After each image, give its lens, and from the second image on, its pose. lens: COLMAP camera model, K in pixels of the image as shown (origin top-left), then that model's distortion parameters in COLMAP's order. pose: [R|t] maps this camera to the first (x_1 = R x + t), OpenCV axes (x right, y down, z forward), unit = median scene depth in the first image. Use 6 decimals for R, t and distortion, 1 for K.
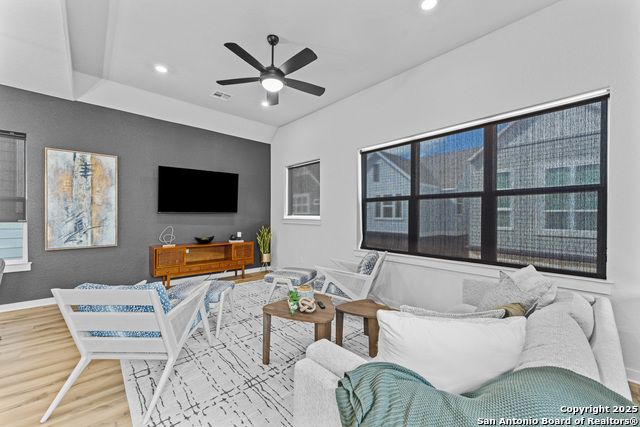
lens RADIAL K [[255.9, 0, 321.9], [0, 255.9, 214.0], [0, 0, 1]] dist [-0.001204, 0.000076]
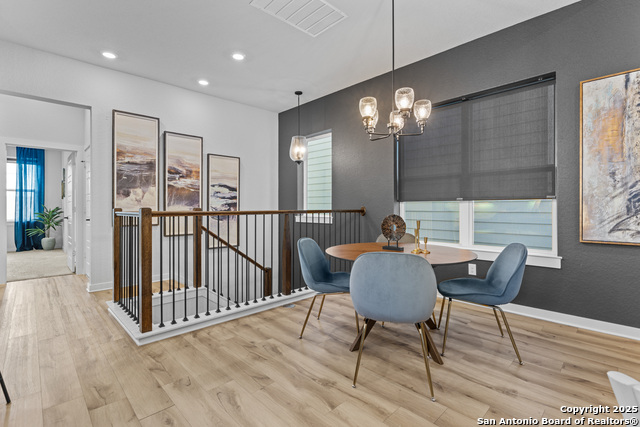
lens RADIAL K [[299.6, 0, 321.2], [0, 299.6, 210.6], [0, 0, 1]] dist [-0.007311, 0.000448]
pose [[0.043727, 0.005343, -0.999029, -0.355074], [-0.001984, 0.999984, 0.005261, 0.060158], [0.999042, 0.001752, 0.043737, 0.310700]]
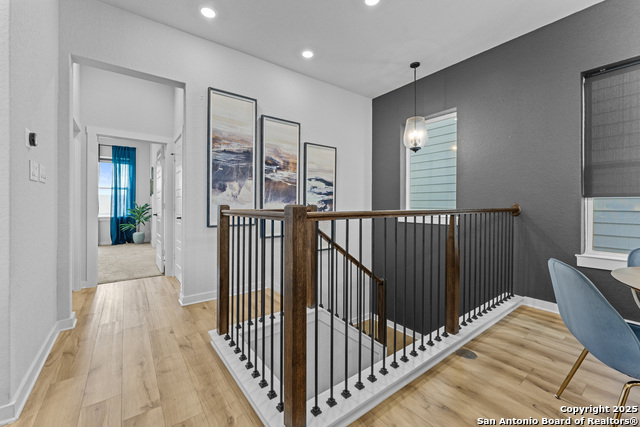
lens RADIAL K [[255.9, 0, 315.3], [0, 255.9, 208.0], [0, 0, 1]] dist [-0.001204, 0.000076]
pose [[-0.093915, 0.006399, -0.995560, -0.724347], [-0.006744, 0.999952, 0.007063, 0.059927], [0.995557, 0.007377, -0.093868, 0.001756]]
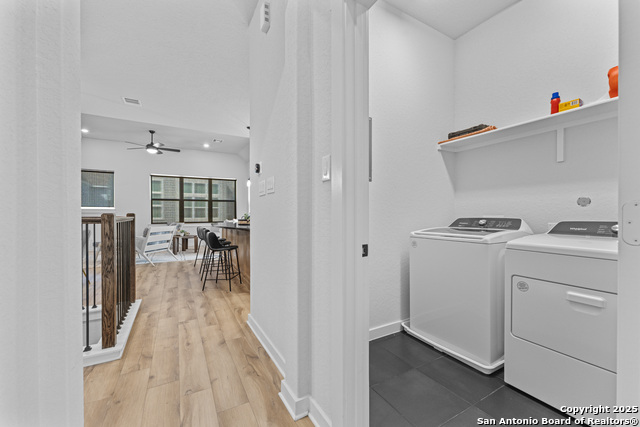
lens RADIAL K [[255.9, 0, 319.5], [0, 255.9, 213.6], [0, 0, 1]] dist [-0.001204, 0.000076]
pose [[0.220950, -0.005390, 0.975270, -1.667881], [0.003676, 0.999982, 0.004694, 0.057610], [-0.975278, 0.002548, 0.220965, -0.785622]]
